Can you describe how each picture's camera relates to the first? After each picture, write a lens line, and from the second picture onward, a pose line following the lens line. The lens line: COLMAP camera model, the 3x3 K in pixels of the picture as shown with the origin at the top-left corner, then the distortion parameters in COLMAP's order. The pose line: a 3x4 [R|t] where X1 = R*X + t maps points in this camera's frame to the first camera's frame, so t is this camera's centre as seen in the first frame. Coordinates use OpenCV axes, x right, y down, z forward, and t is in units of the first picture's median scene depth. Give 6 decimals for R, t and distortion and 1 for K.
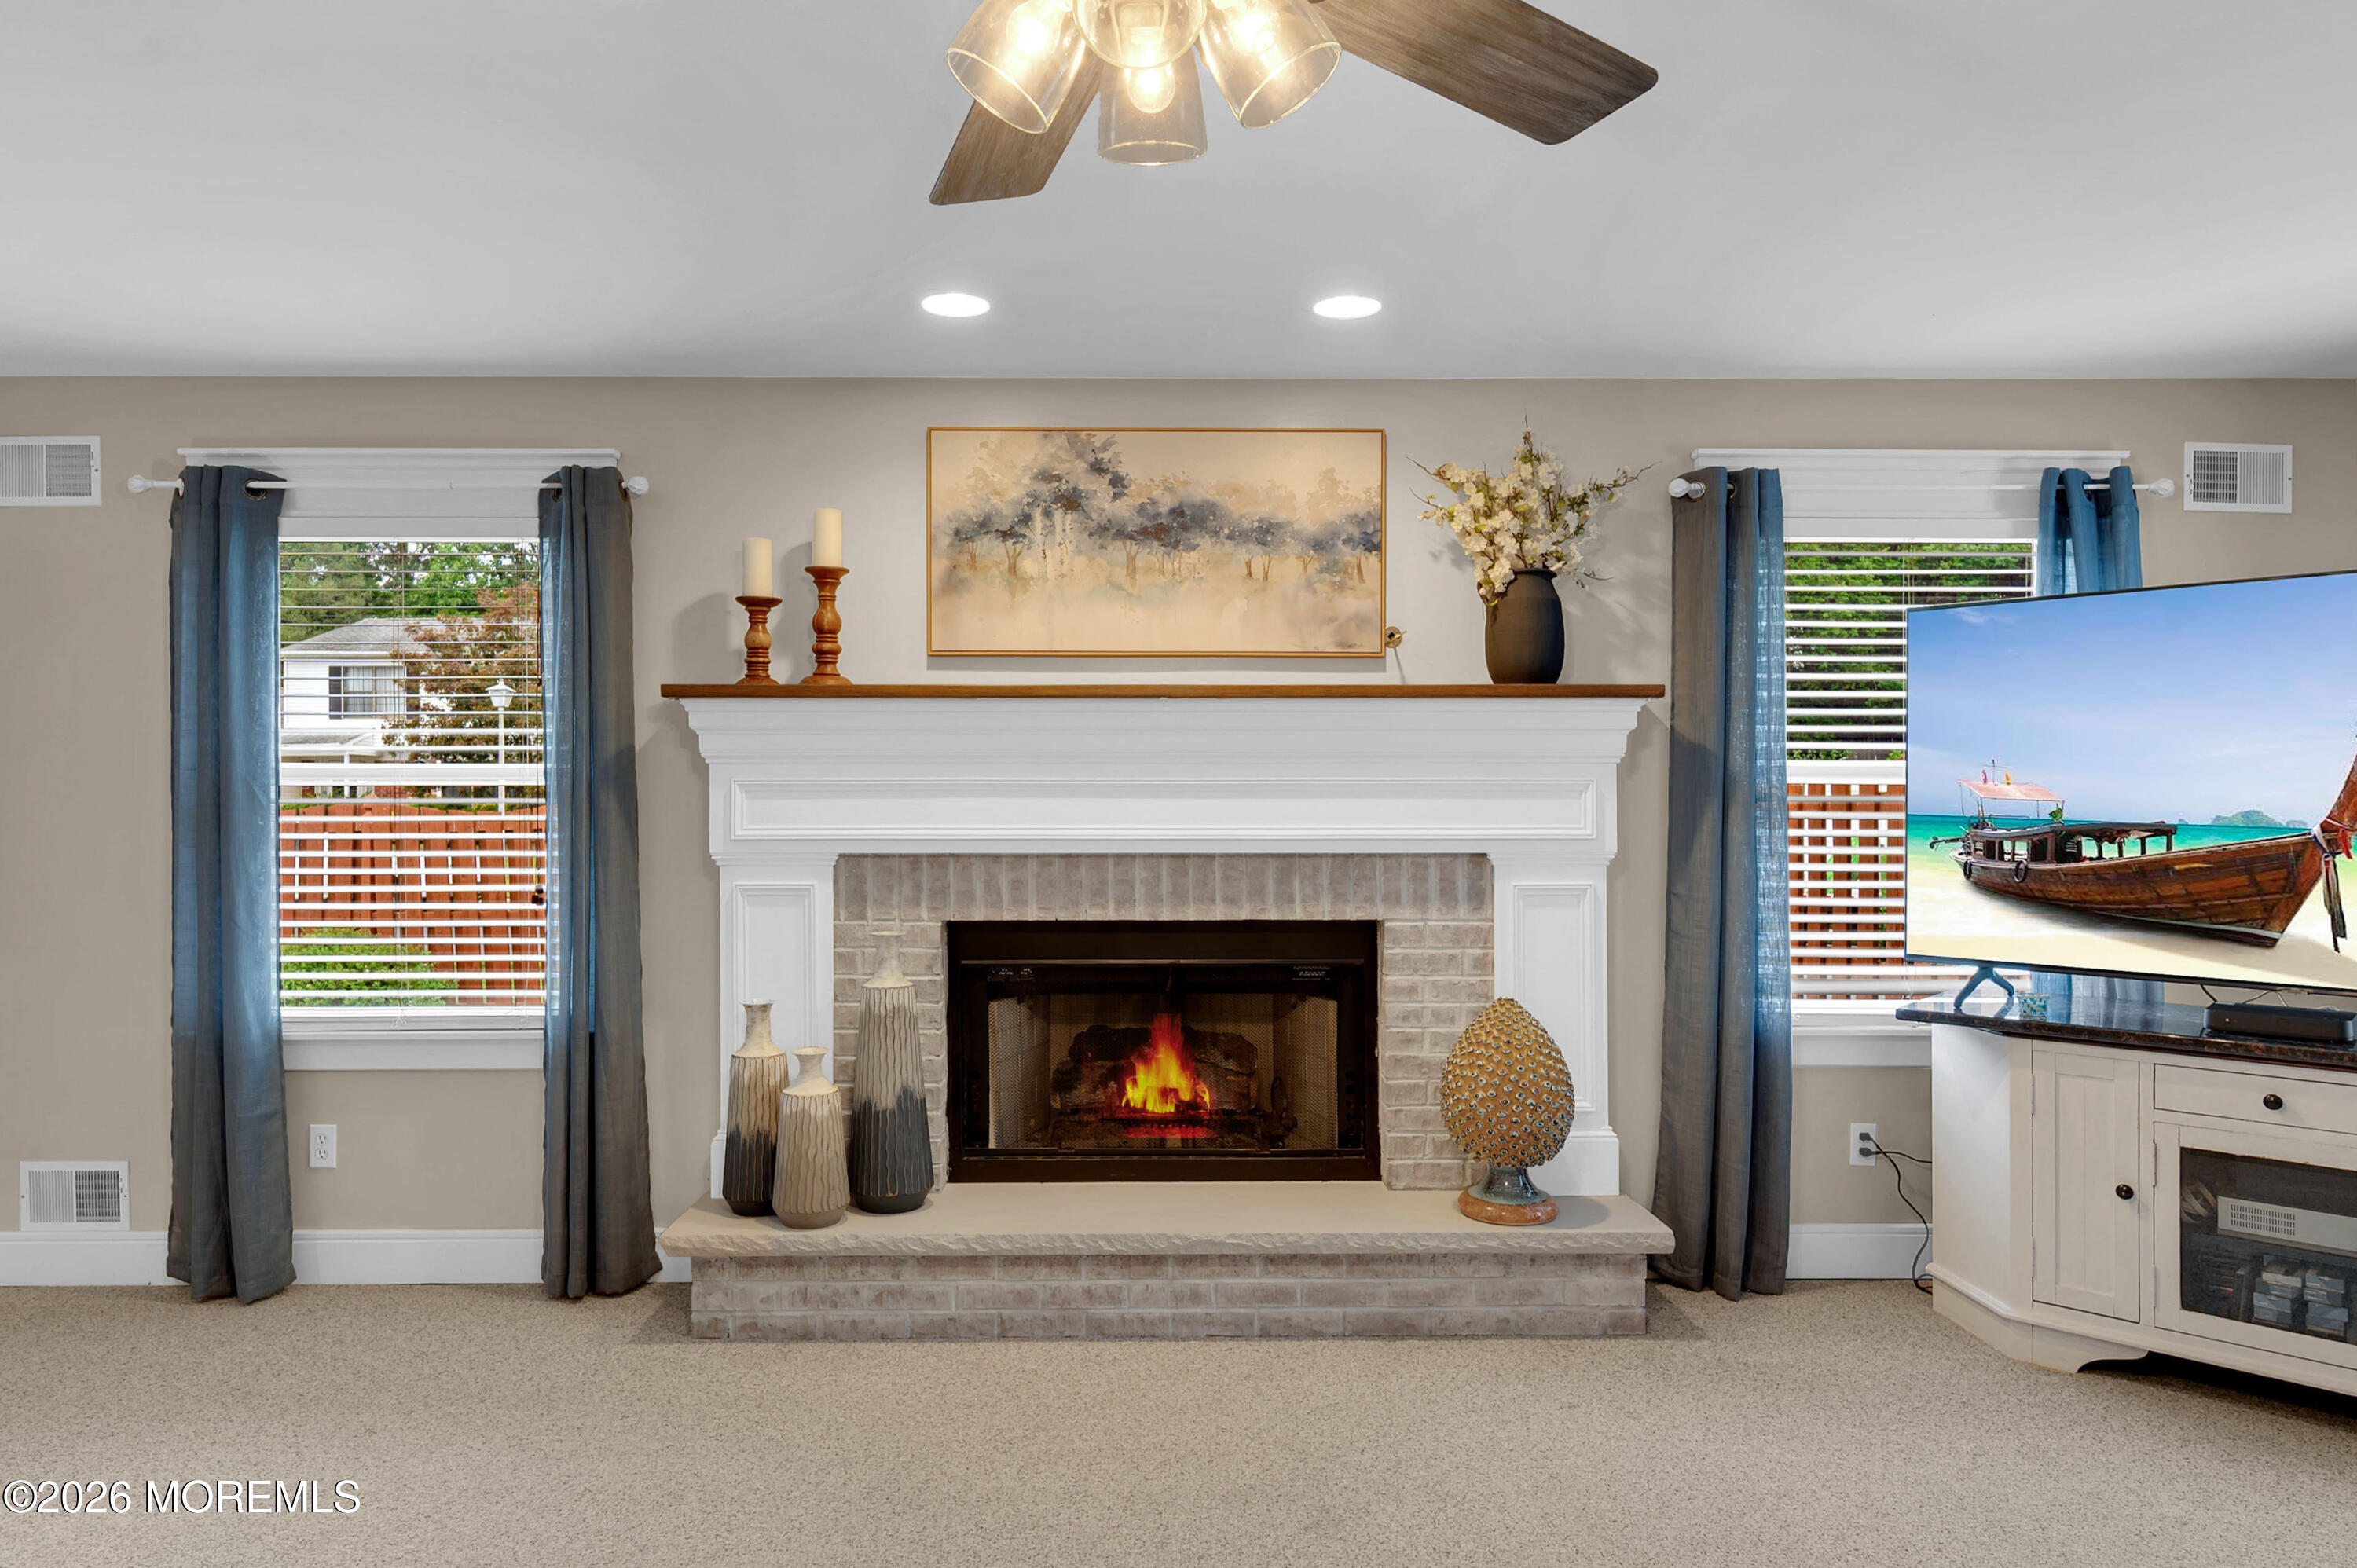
lens RADIAL K [[1442.5, 0, 1129.8], [0, 1442.5, 792.4], [0, 0, 1]] dist [0.001244, 0.000233]
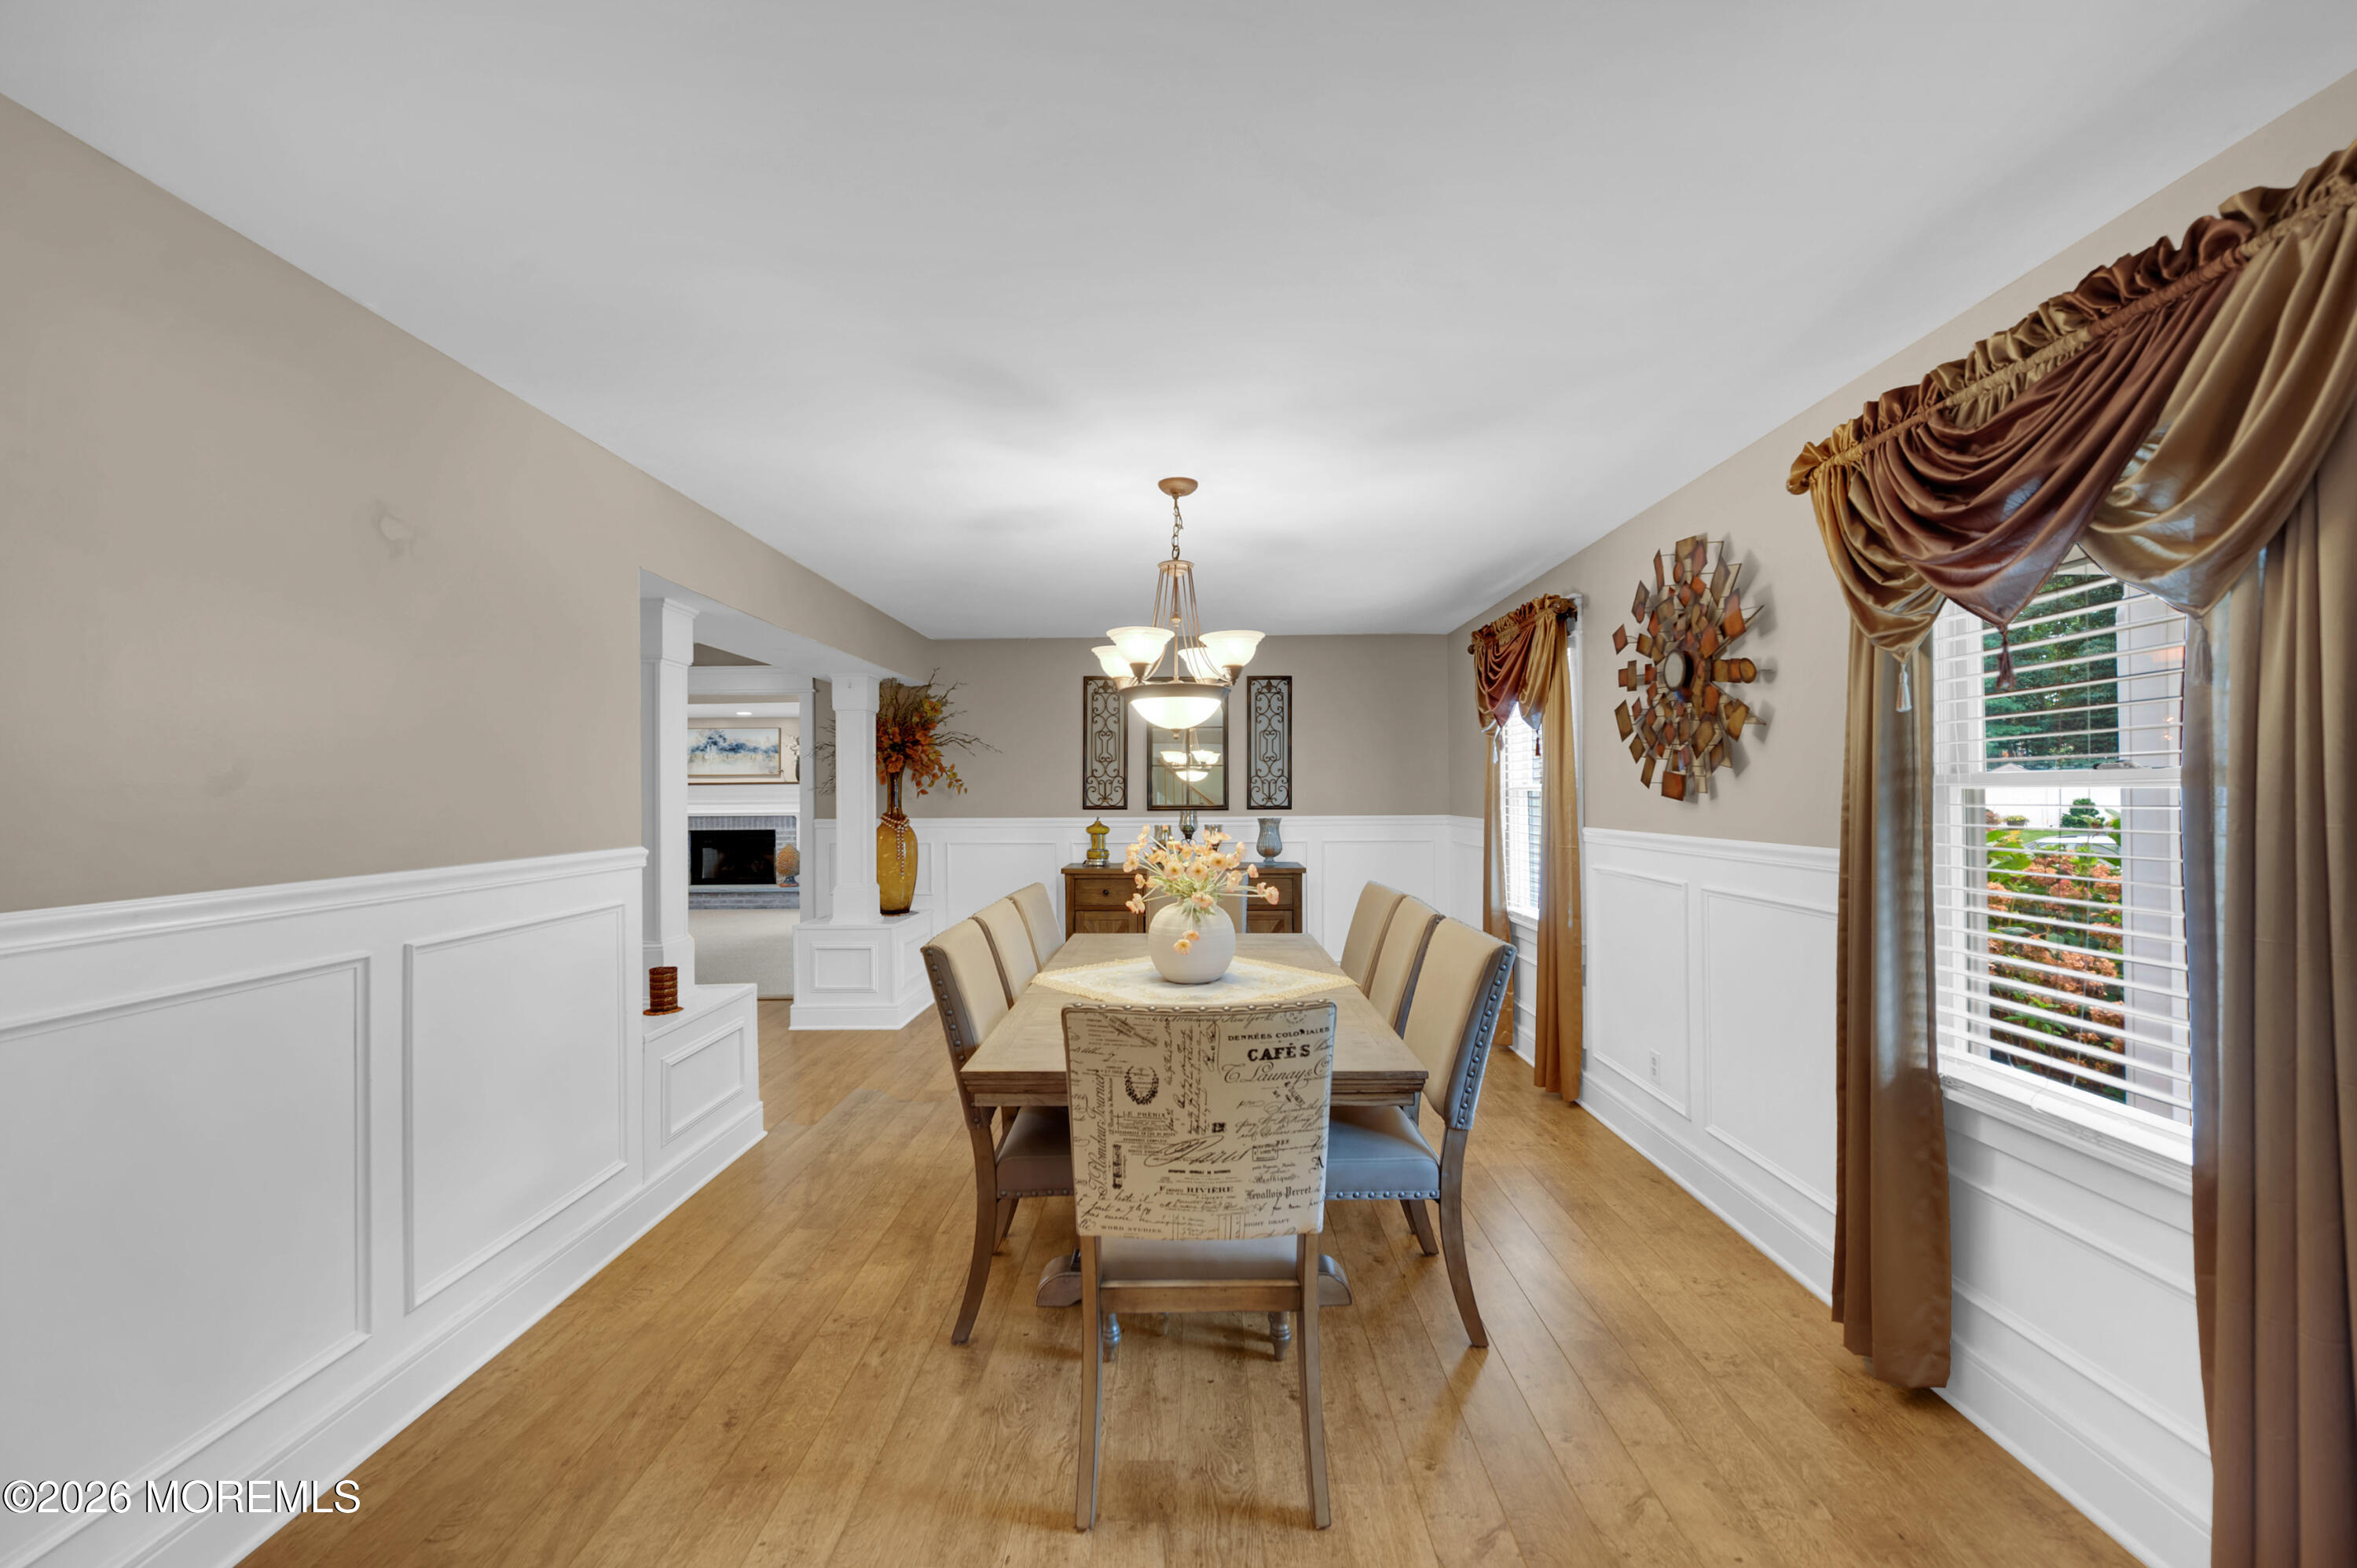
lens RADIAL K [[938.2, 0, 1169.6], [0, 938.2, 800.8], [0, 0, 1]] dist [-0.001407, -0.000247]
pose [[0.999614, -0.005056, -0.027324, 1.564944], [0.005101, 0.999986, 0.001589, -0.006484], [0.027315, -0.001728, 0.999625, -2.096432]]
